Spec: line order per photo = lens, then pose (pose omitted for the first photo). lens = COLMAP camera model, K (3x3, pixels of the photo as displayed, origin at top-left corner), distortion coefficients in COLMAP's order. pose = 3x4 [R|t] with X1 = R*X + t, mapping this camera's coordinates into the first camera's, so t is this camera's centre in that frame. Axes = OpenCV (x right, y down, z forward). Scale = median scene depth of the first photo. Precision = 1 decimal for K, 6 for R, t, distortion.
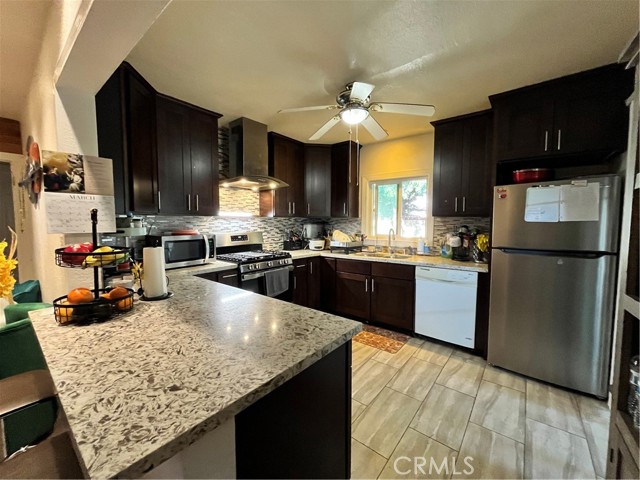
lens RADIAL K [[259.3, 0, 320.0], [0, 259.3, 240.0], [0, 0, 1]] dist [-0.002773, -0.000247]
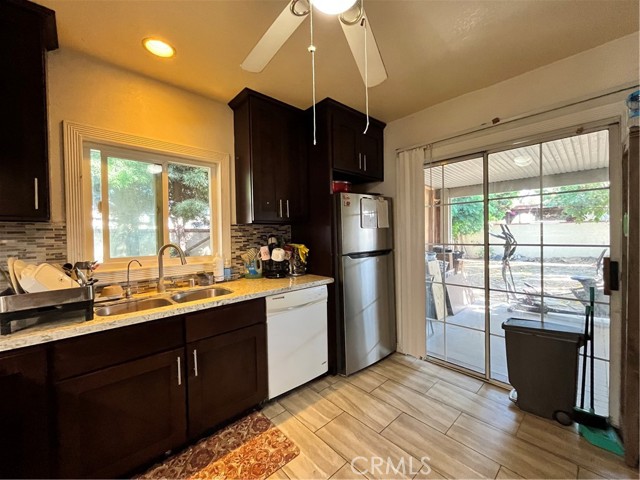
lens RADIAL K [[259.3, 0, 320.0], [0, 259.3, 240.0], [0, 0, 1]] dist [-0.002773, -0.000247]
pose [[0.152789, -0.027017, 0.987889, -0.278202], [0.091634, 0.995707, 0.013058, -0.042645], [-0.984001, 0.088529, 0.154609, 0.844581]]
